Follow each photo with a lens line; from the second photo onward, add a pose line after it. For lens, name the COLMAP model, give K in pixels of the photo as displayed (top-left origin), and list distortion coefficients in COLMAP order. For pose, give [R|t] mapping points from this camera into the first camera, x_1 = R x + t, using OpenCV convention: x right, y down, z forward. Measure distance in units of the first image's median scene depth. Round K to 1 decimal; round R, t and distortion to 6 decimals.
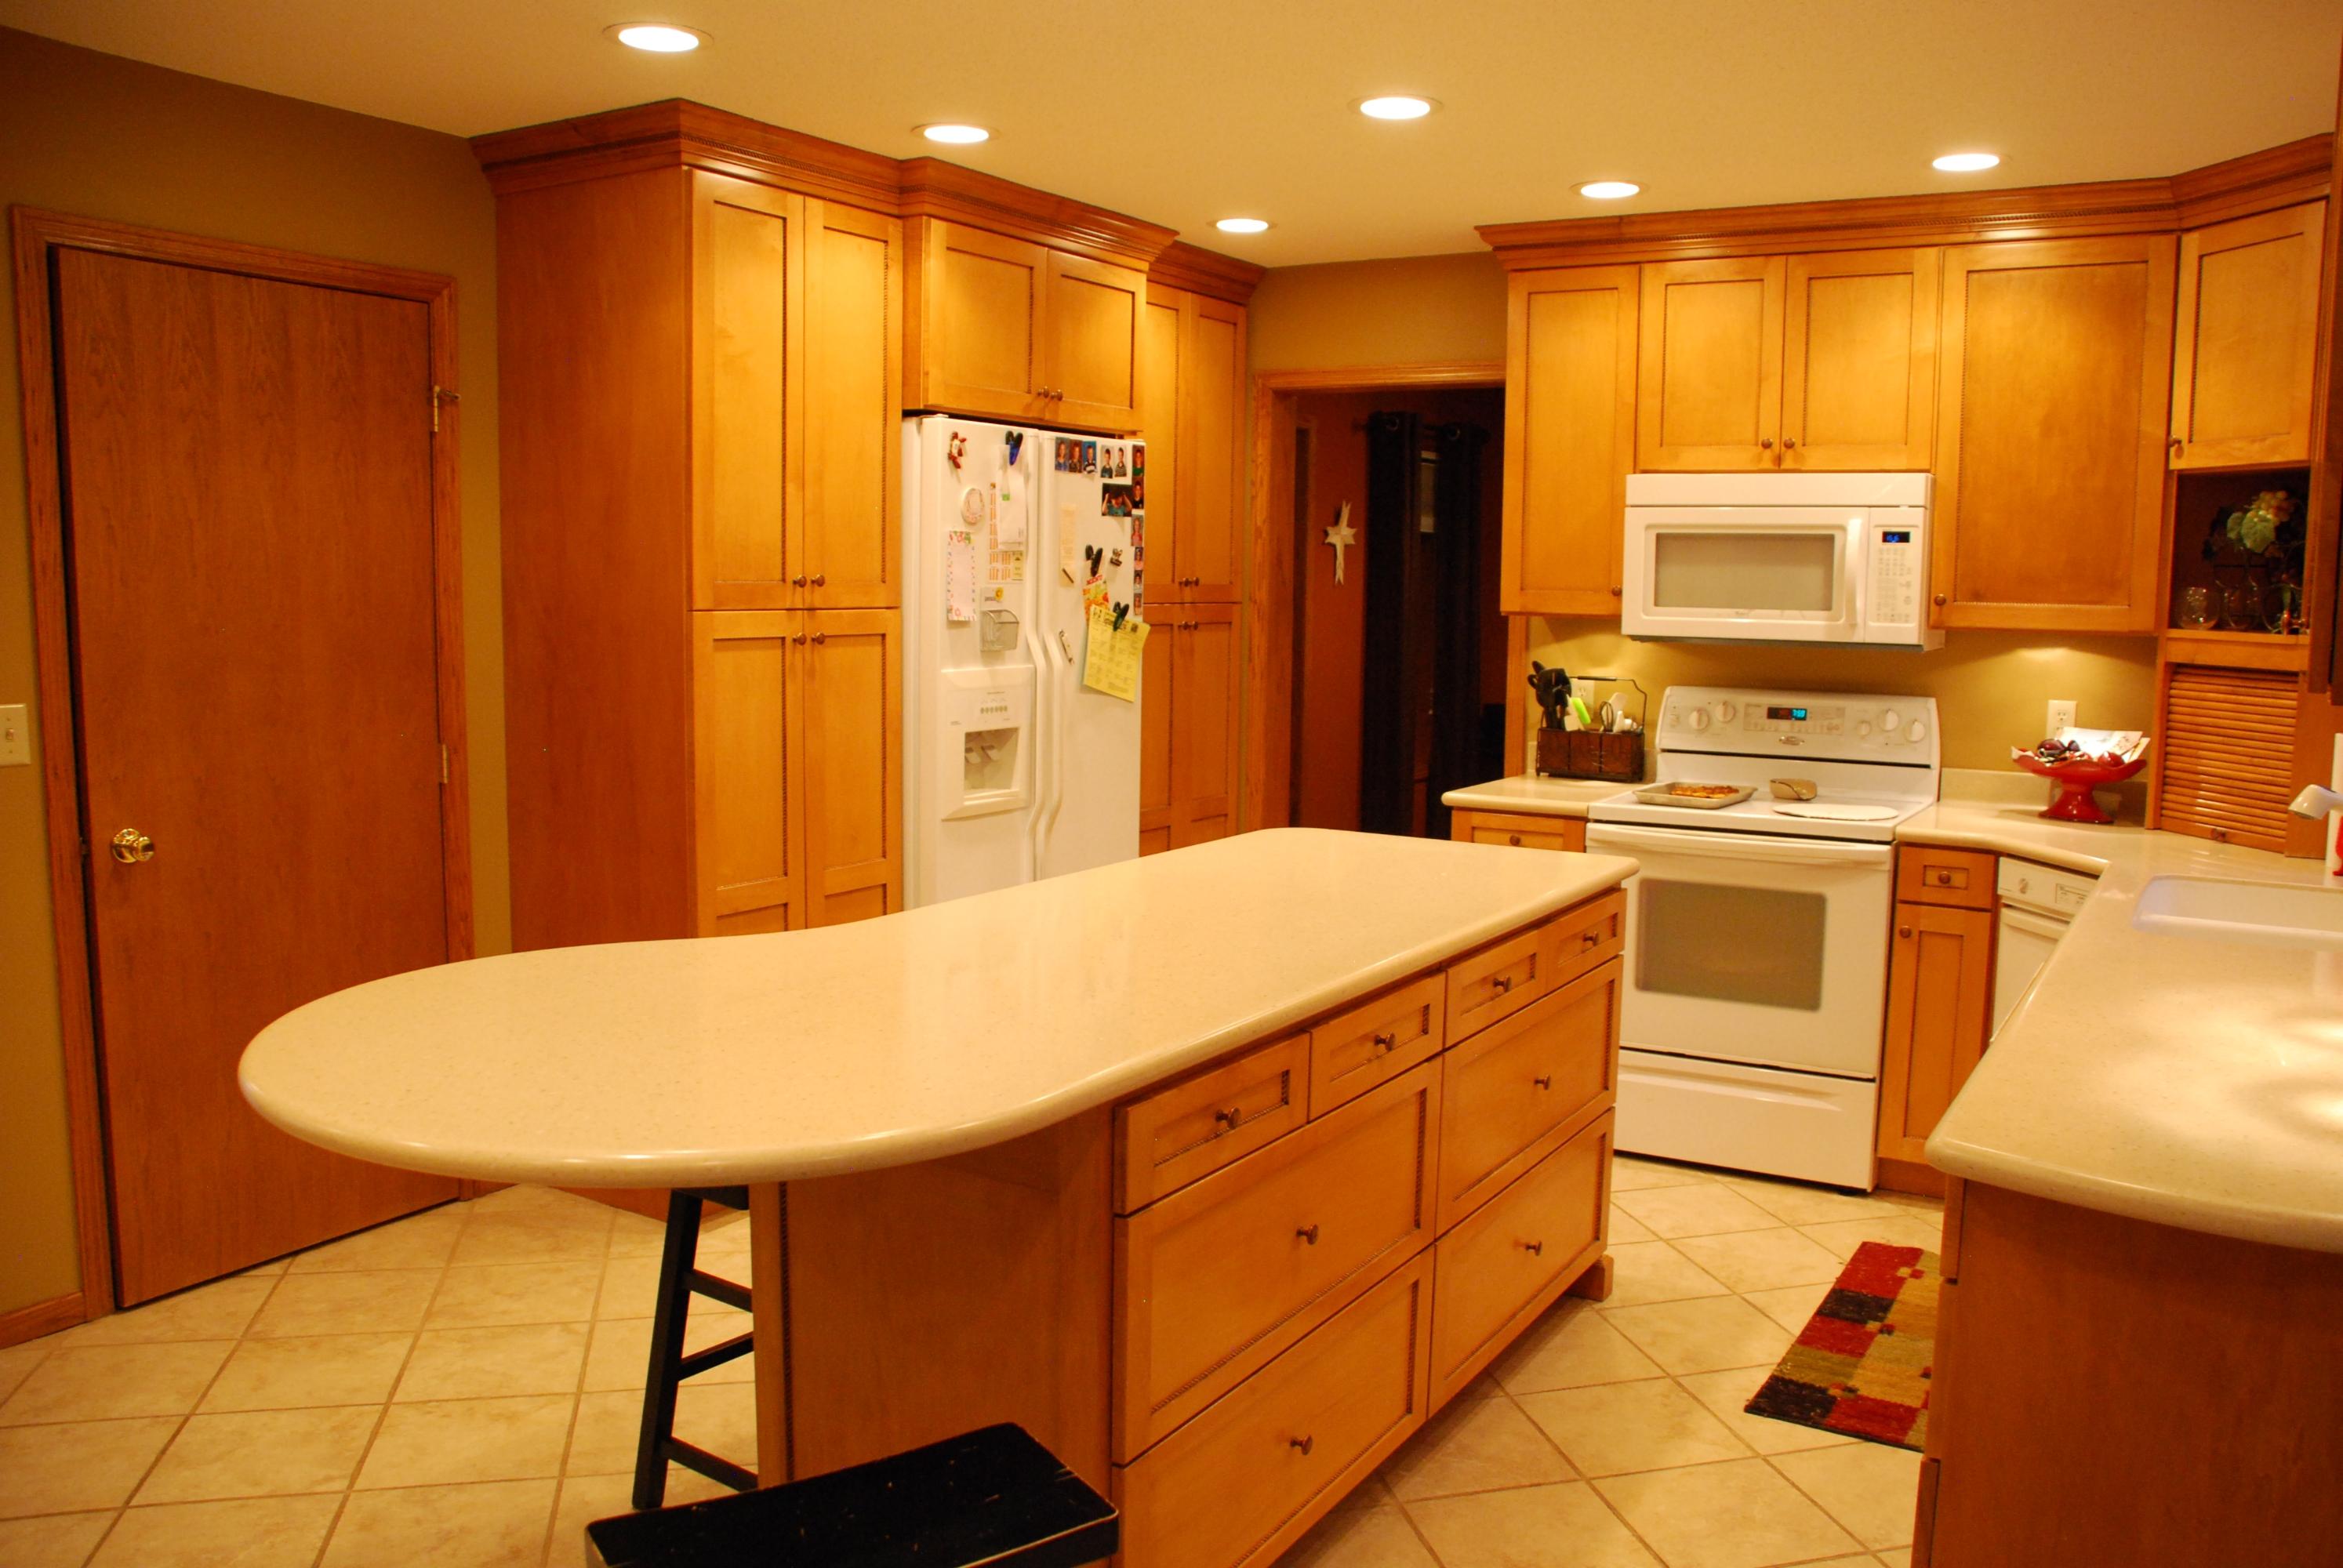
lens RADIAL K [[1860.2, 0, 1164.4], [0, 1860.2, 796.1], [0, 0, 1]] dist [-0.153722, 0.104349]
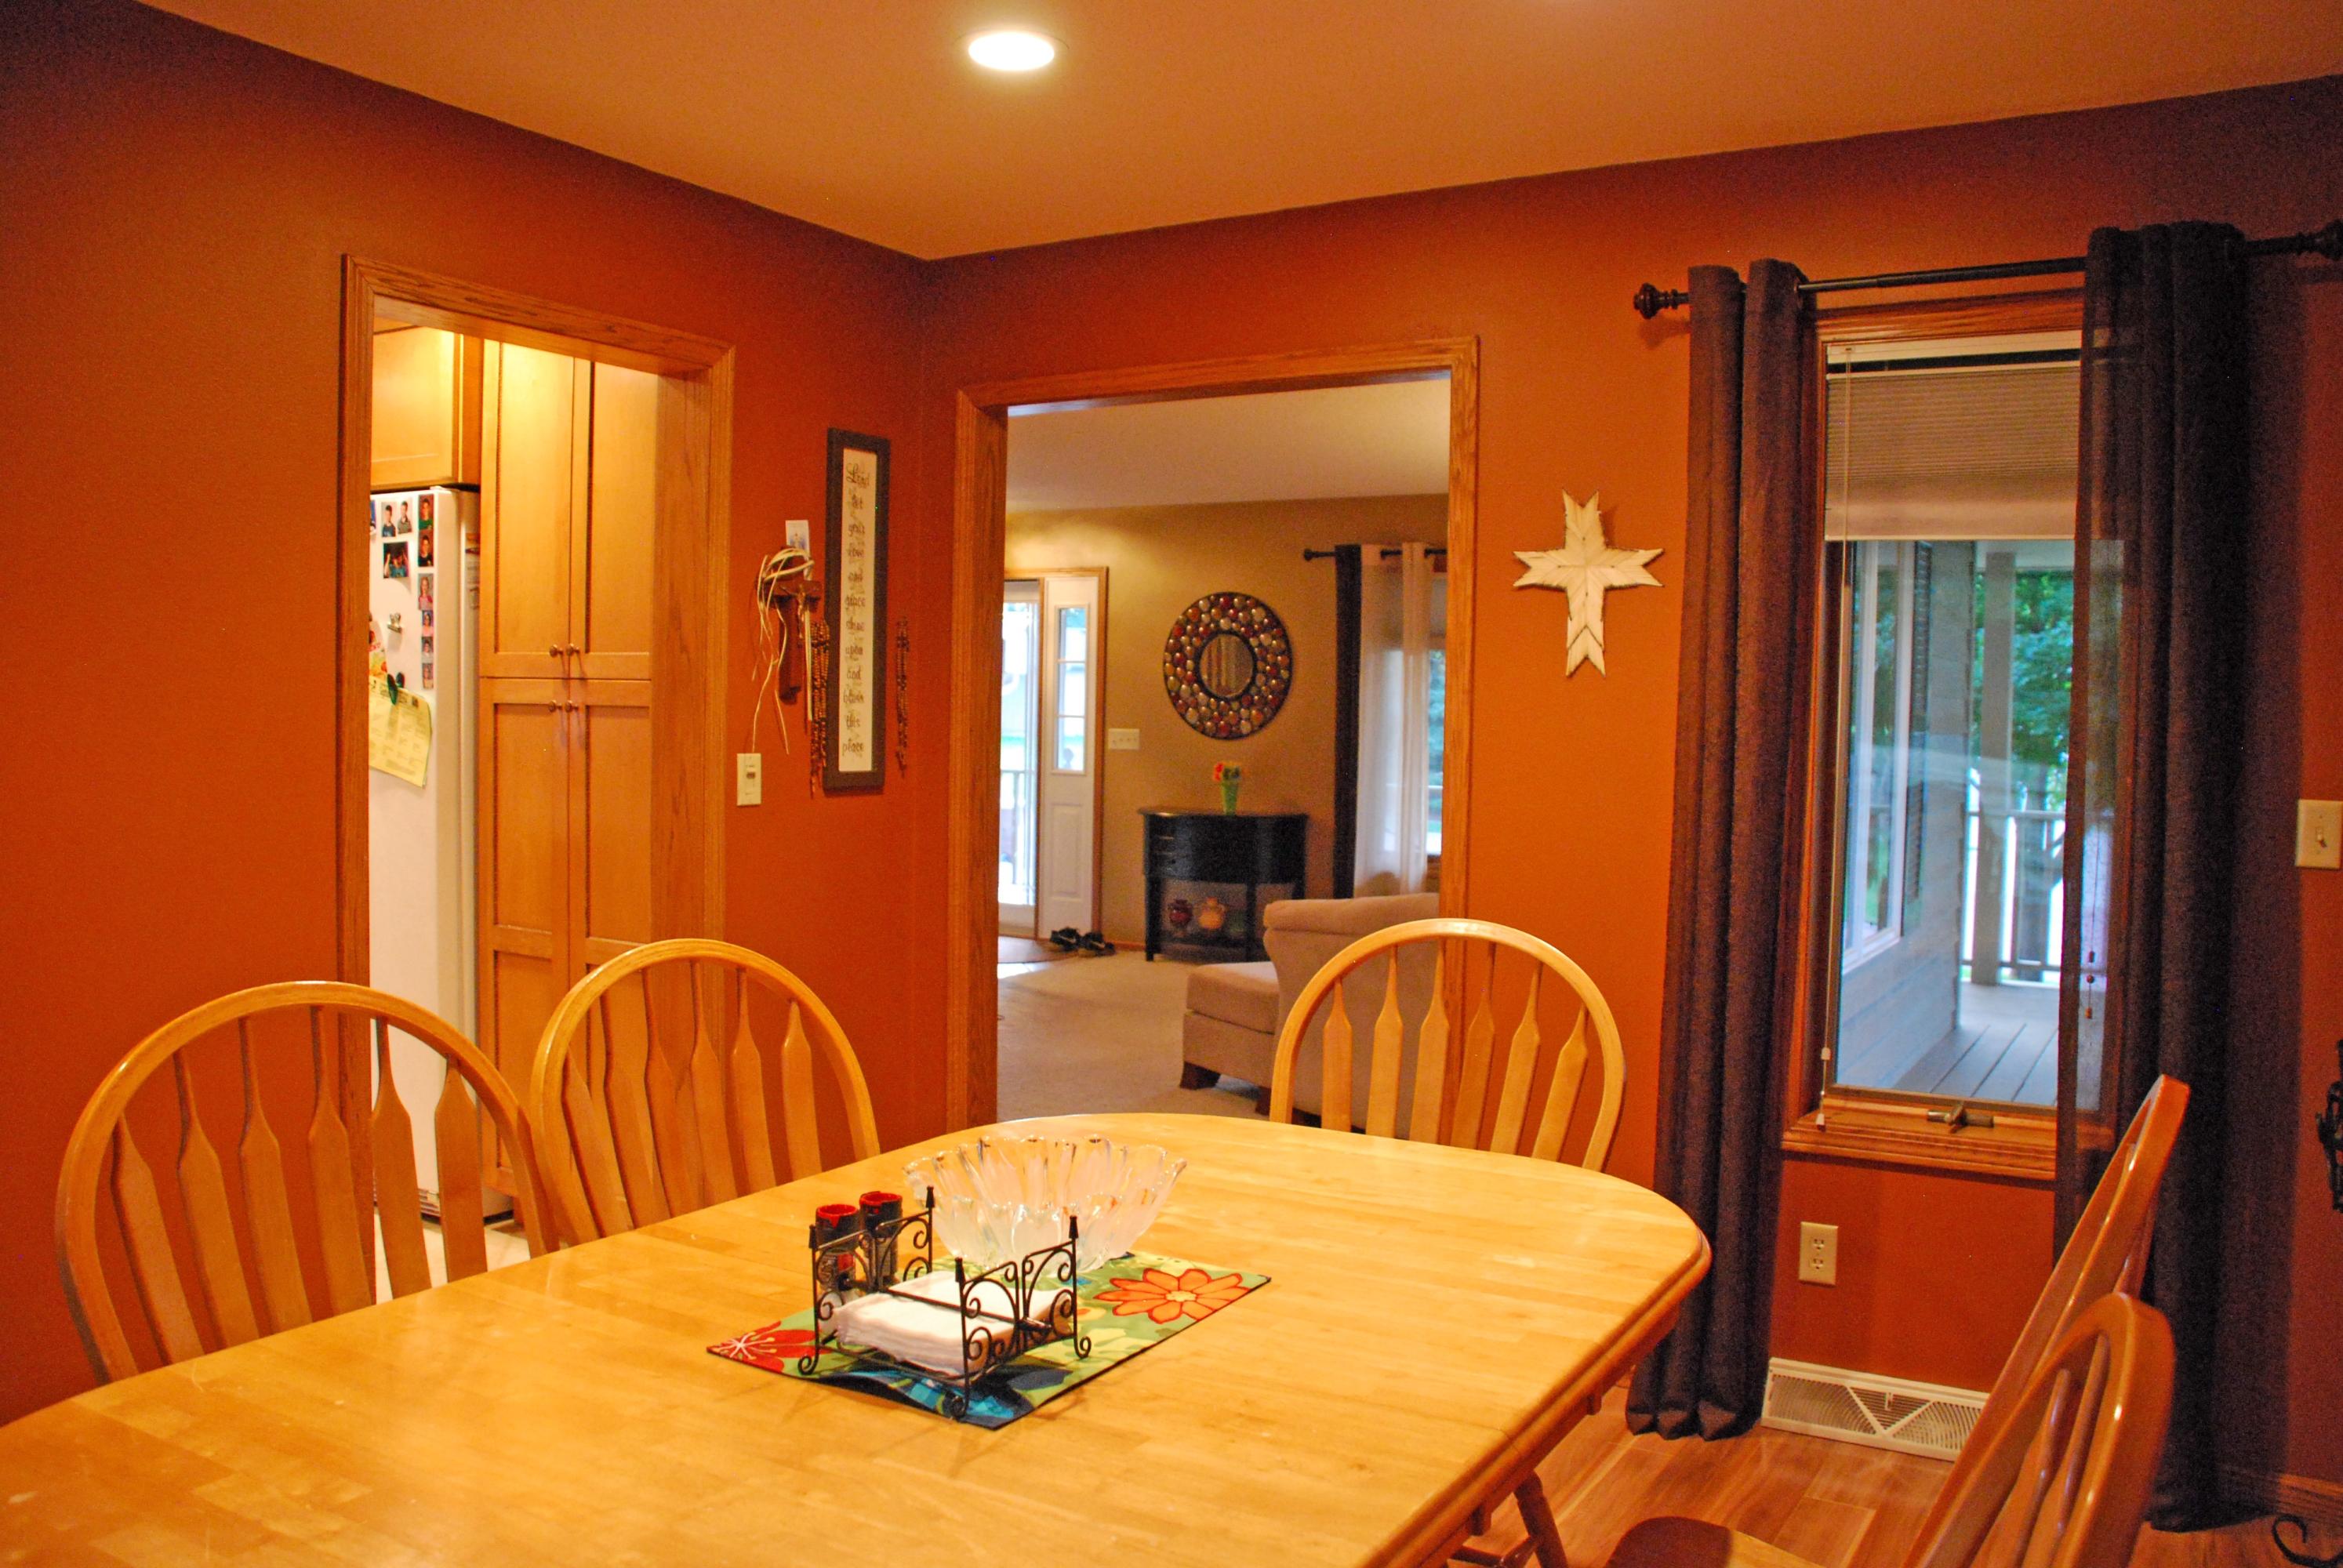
lens RADIAL K [[1860.2, 0, 1170.9], [0, 1860.2, 787.5], [0, 0, 1]] dist [-0.153722, 0.104349]
pose [[0.024663, 0.043536, -0.998747, 0.863876], [-0.139068, 0.989487, 0.039698, -0.136229], [0.989976, 0.137915, 0.030458, 1.350764]]
